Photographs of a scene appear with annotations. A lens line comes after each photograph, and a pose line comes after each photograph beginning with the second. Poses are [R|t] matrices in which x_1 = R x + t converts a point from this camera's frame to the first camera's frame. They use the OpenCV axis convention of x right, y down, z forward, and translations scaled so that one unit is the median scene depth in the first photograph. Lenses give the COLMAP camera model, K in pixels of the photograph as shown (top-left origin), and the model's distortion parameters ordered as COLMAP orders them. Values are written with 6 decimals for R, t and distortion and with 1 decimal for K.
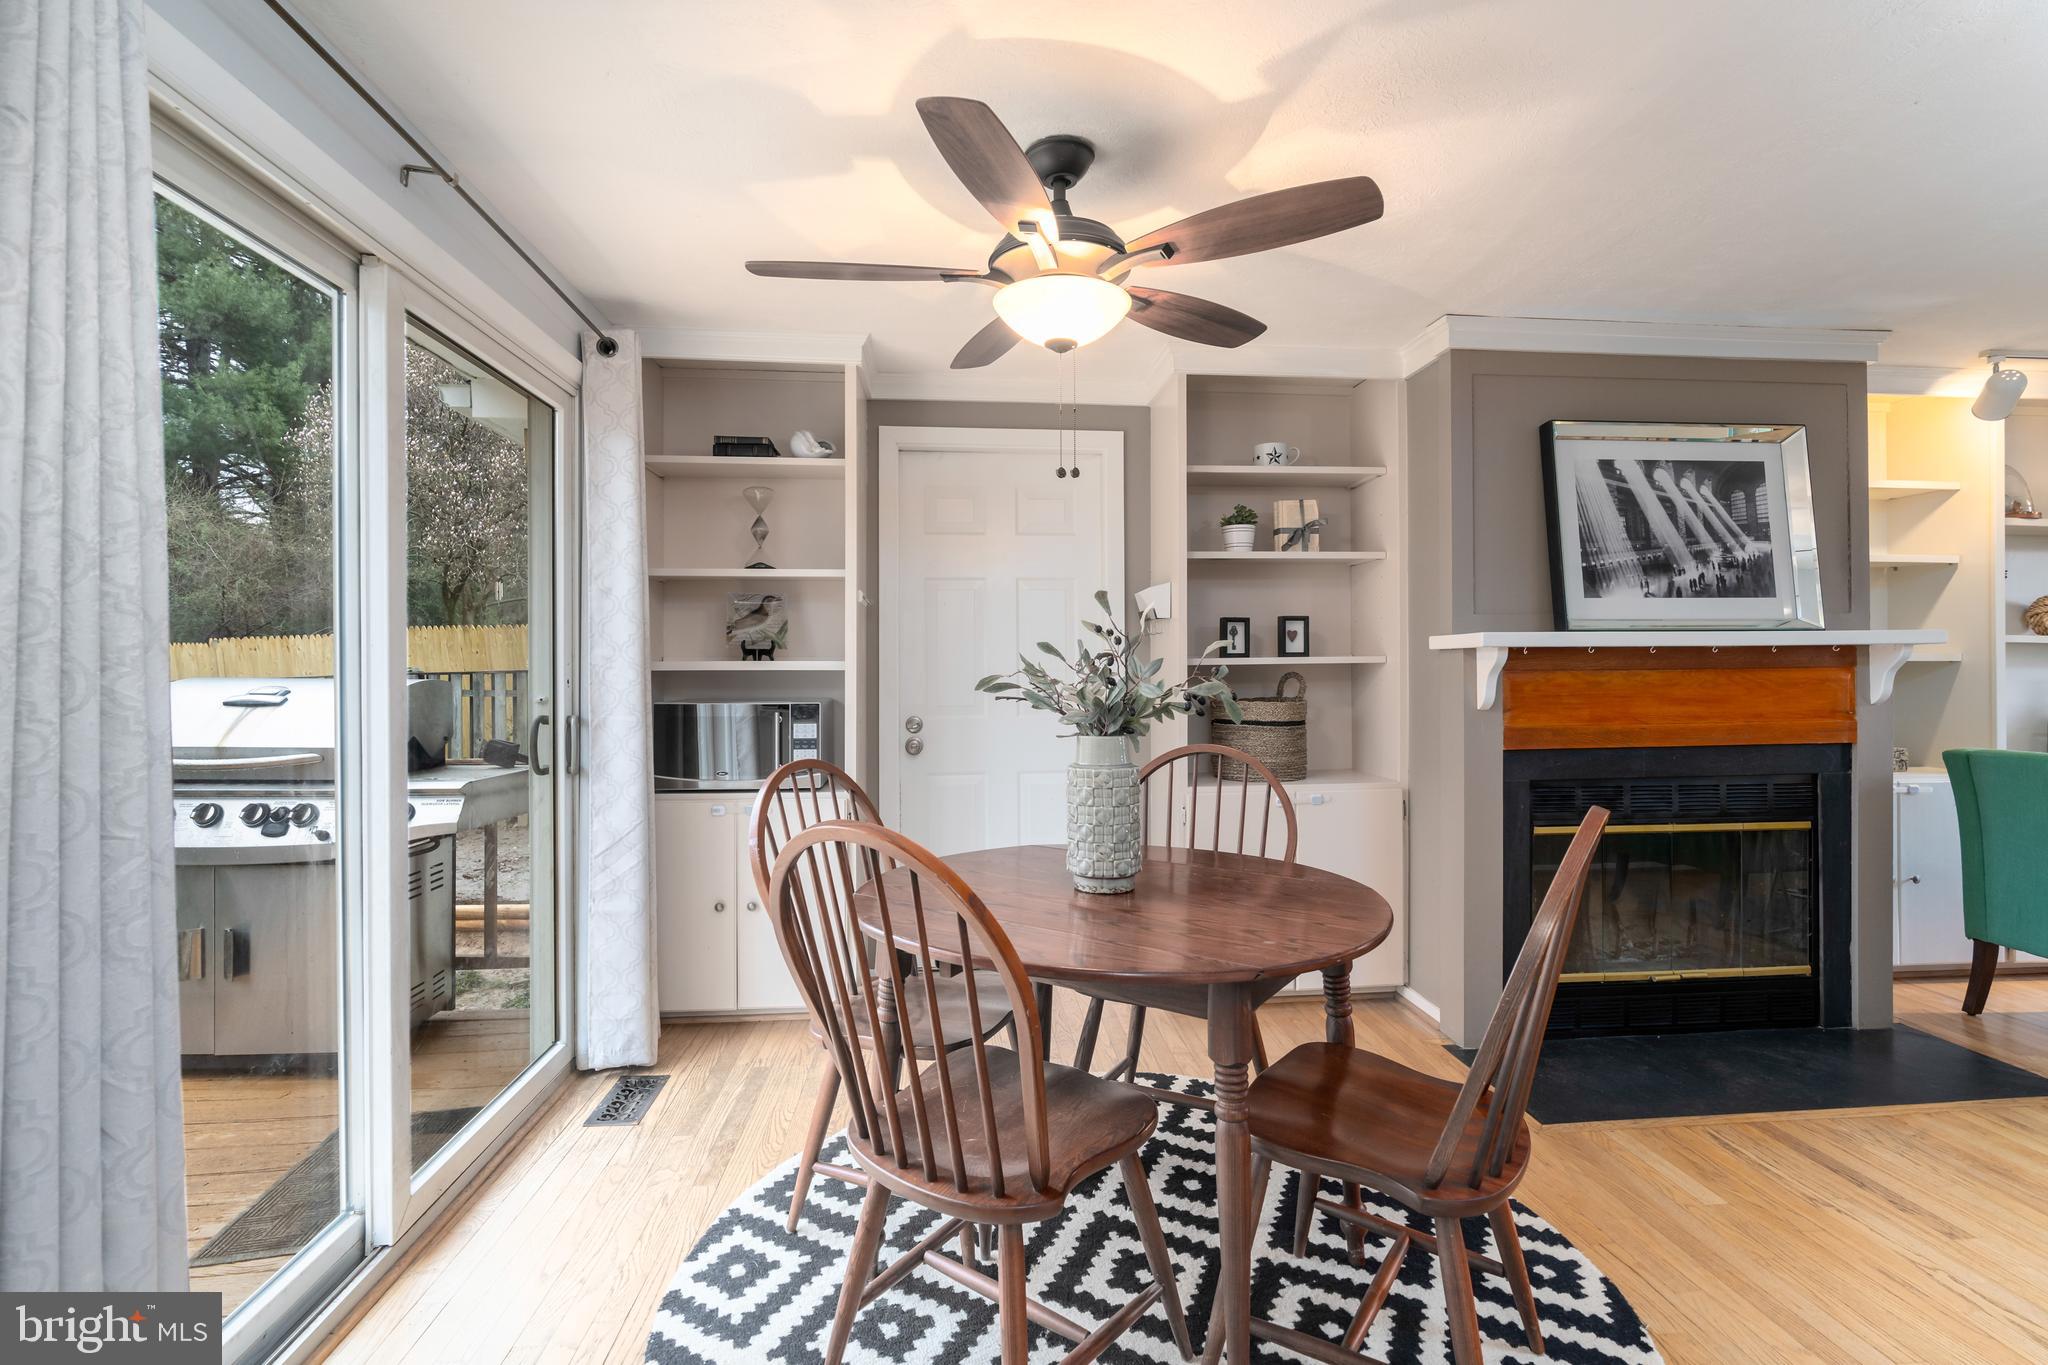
lens RADIAL K [[928.0, 0, 1022.4], [0, 928.0, 667.7], [0, 0, 1]] dist [0.005985, 0.000262]
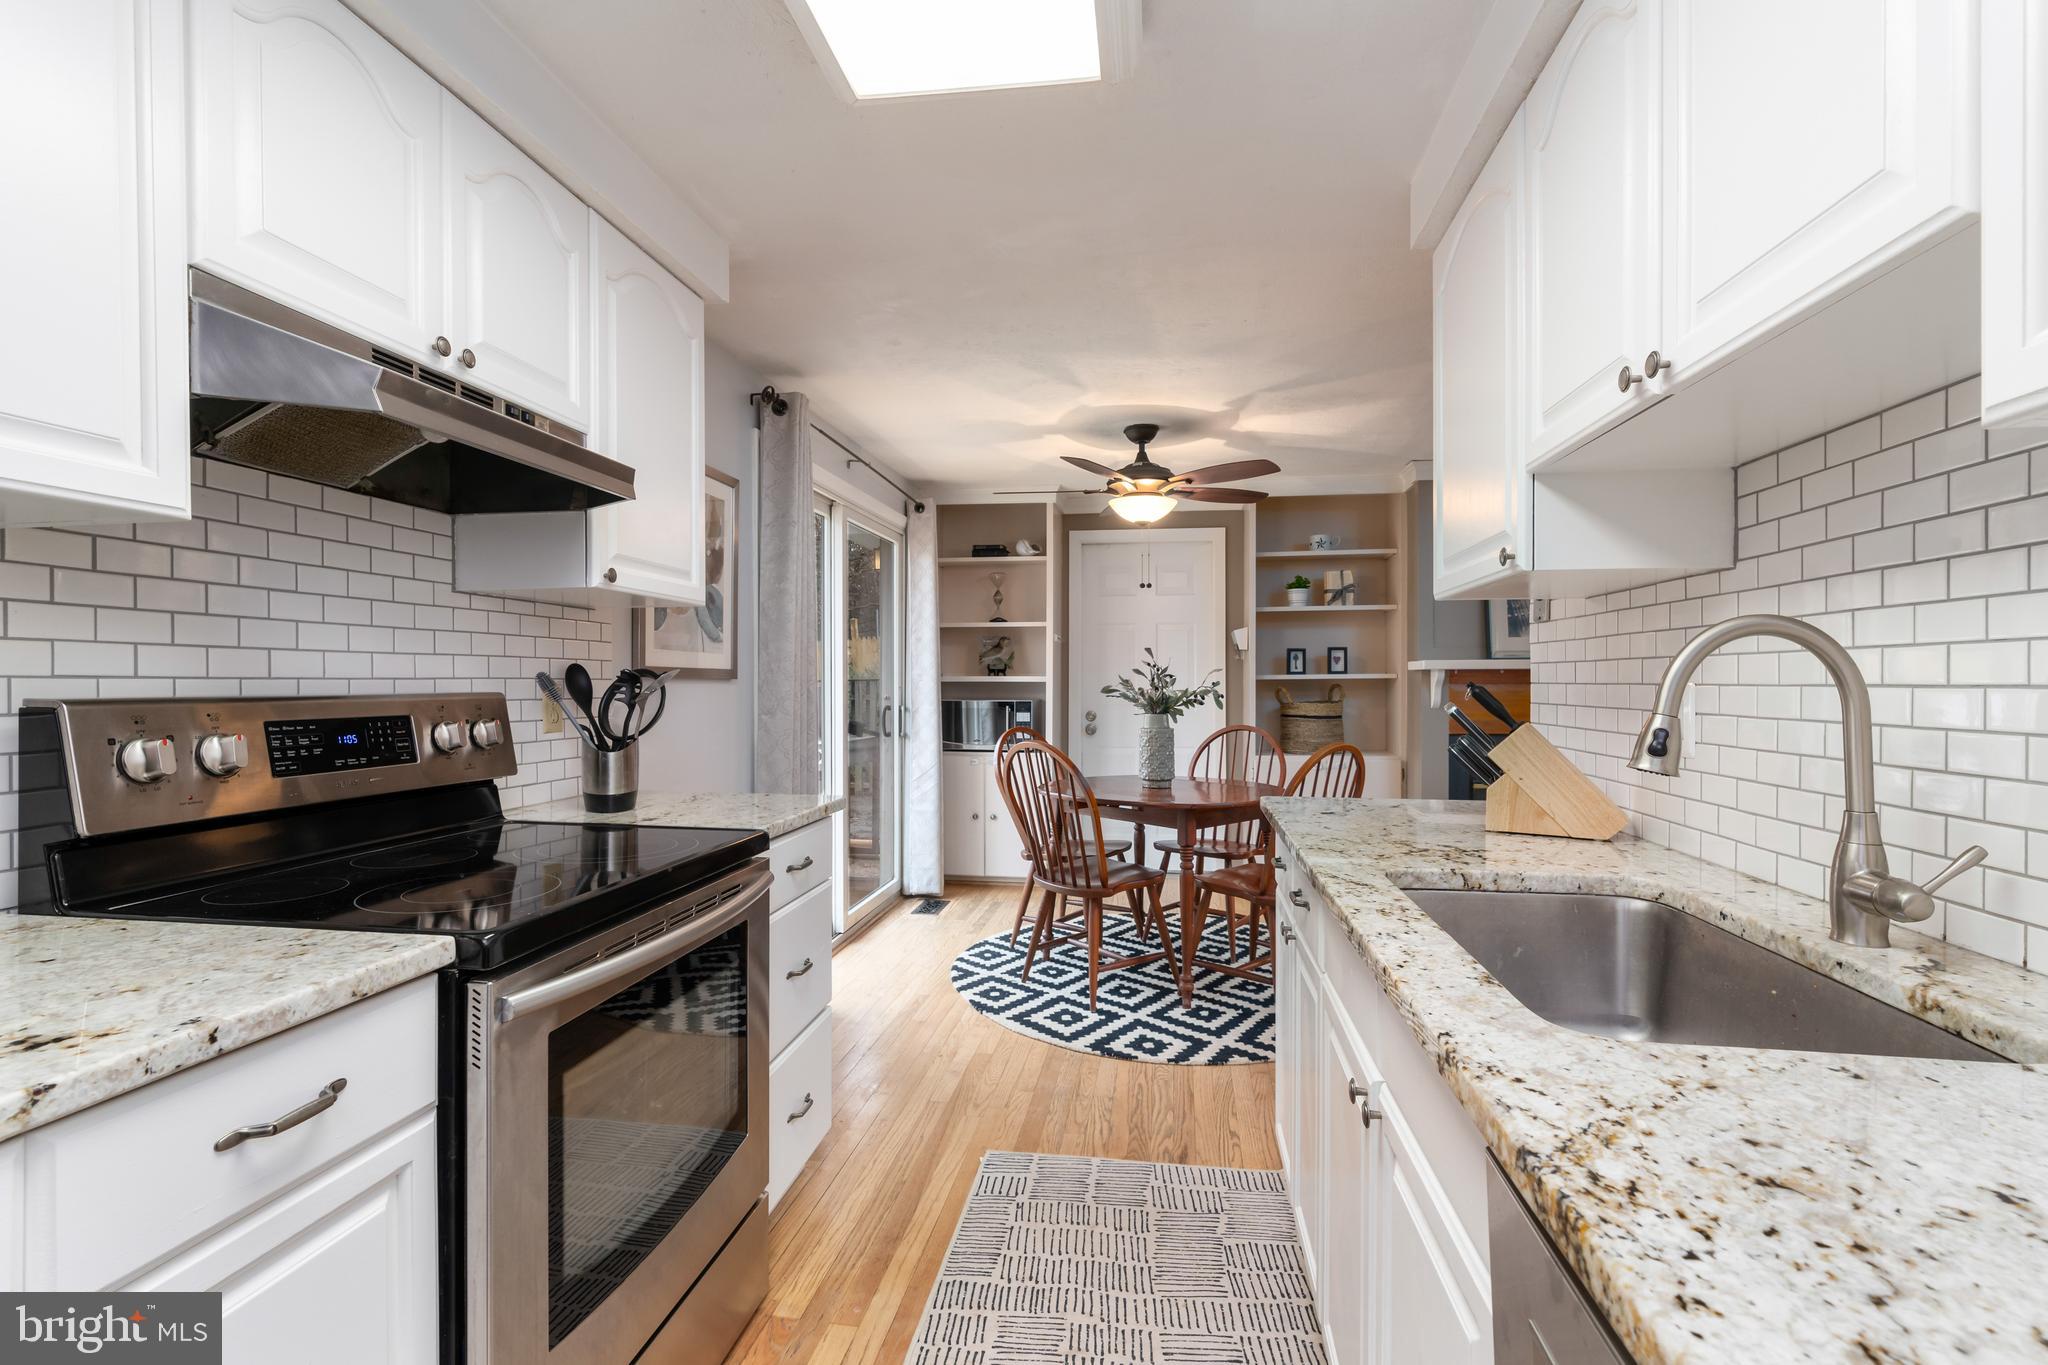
lens RADIAL K [[928.0, 0, 1034.2], [0, 928.0, 681.4], [0, 0, 1]] dist [0.005985, 0.000262]
pose [[0.972558, 0.004518, -0.232619, 0.193037], [-0.003431, 0.999981, 0.005079, -0.006867], [0.232637, -0.004142, 0.972555, -0.693737]]
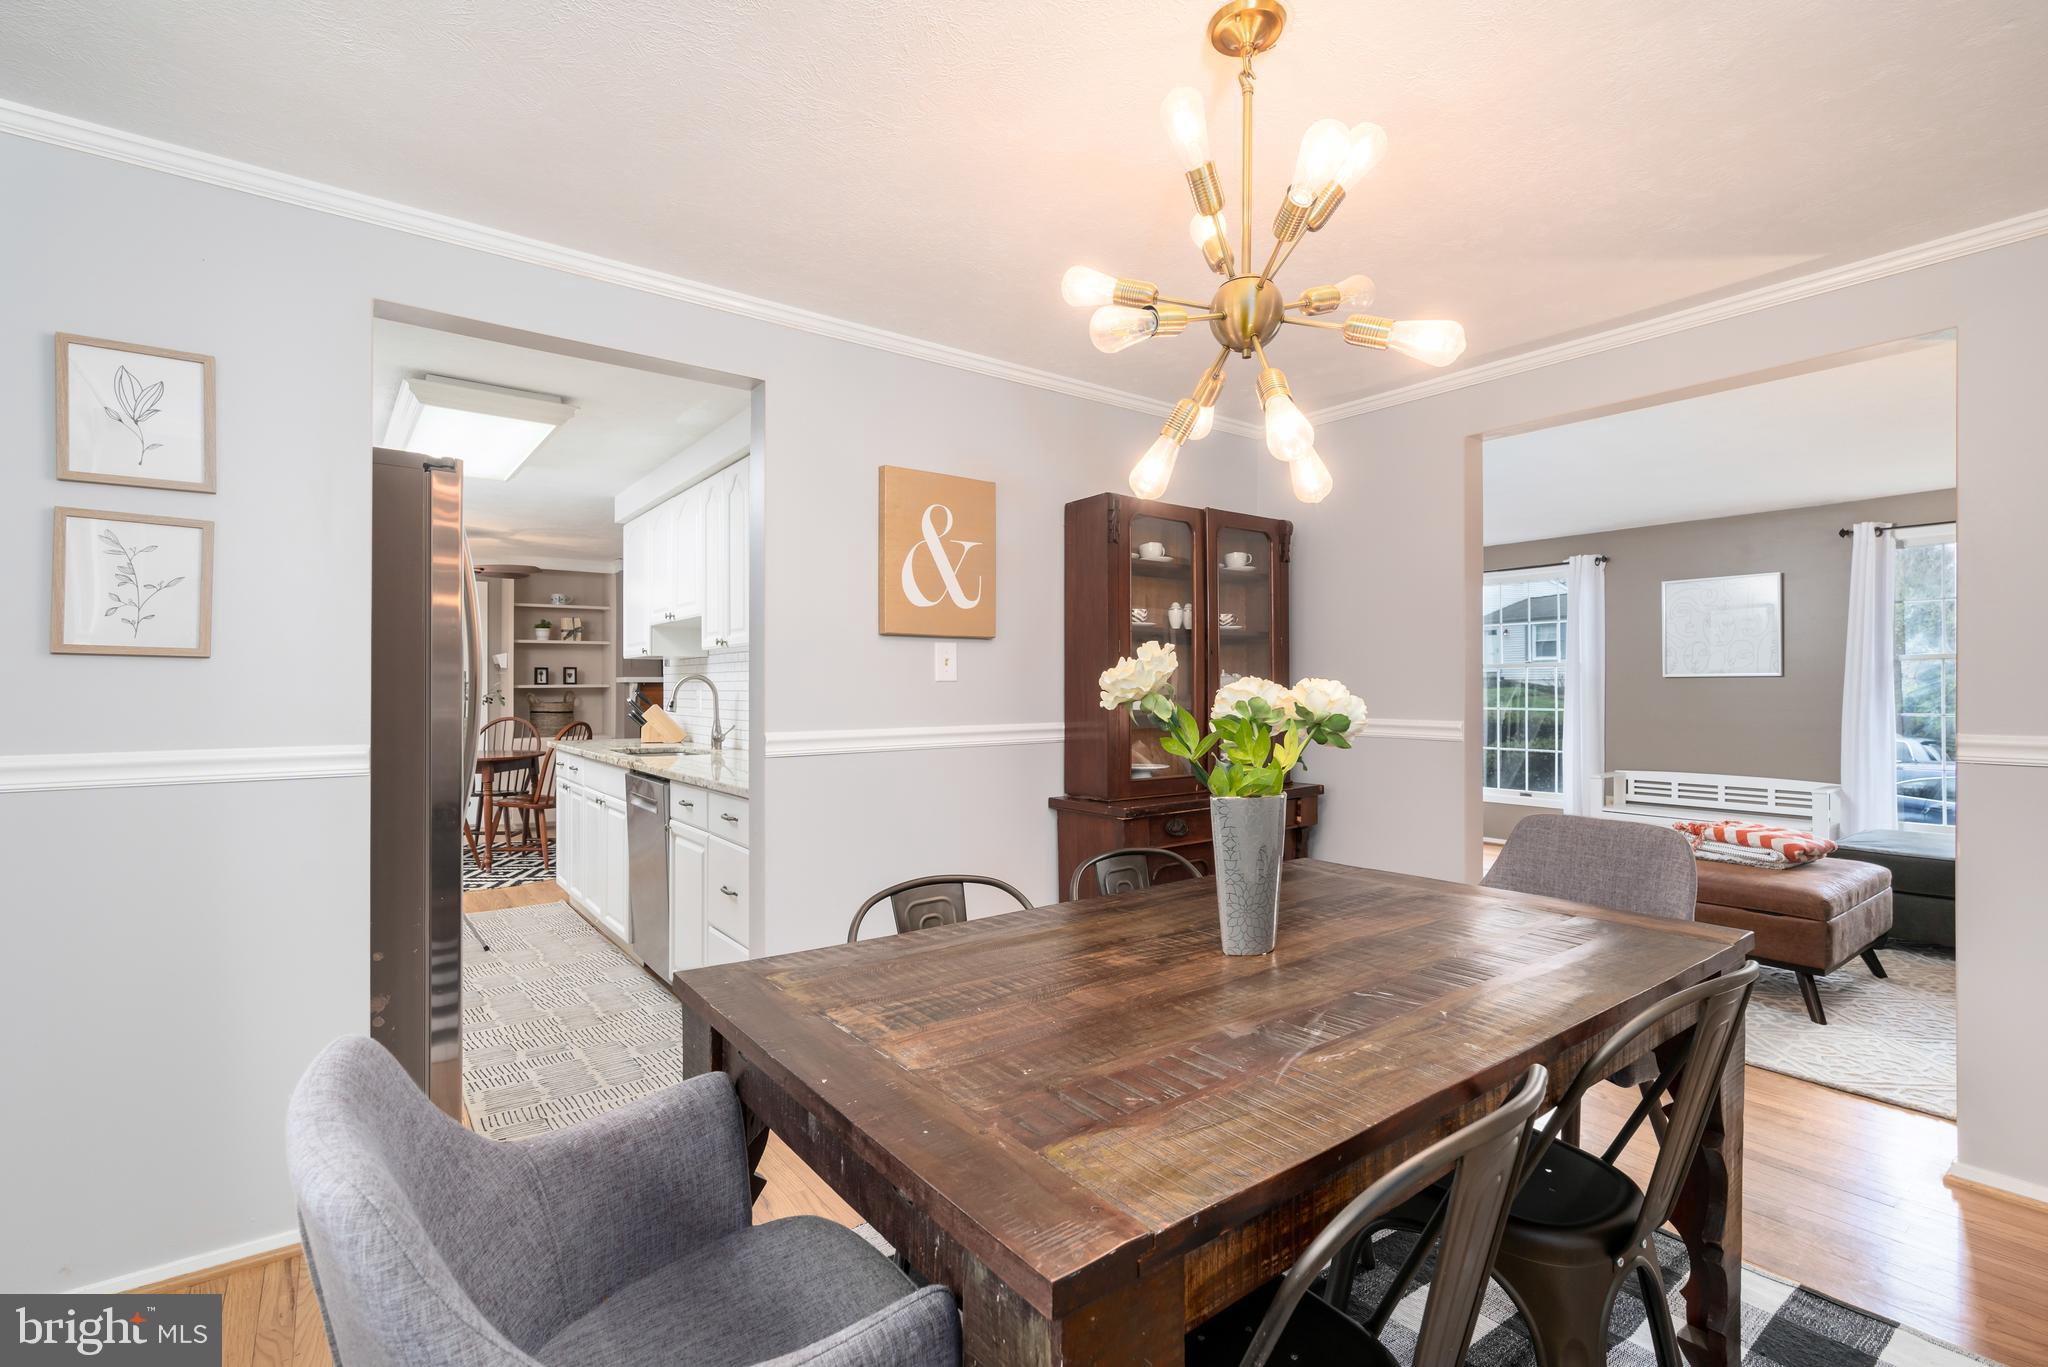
lens RADIAL K [[928.0, 0, 1036.6], [0, 928.0, 681.5], [0, 0, 1]] dist [0.005985, 0.000262]
pose [[0.842252, 0.005195, 0.539058, 0.022573], [-0.004640, 0.999986, -0.002387, -0.022004], [-0.539063, -0.000491, 0.842265, -1.903599]]
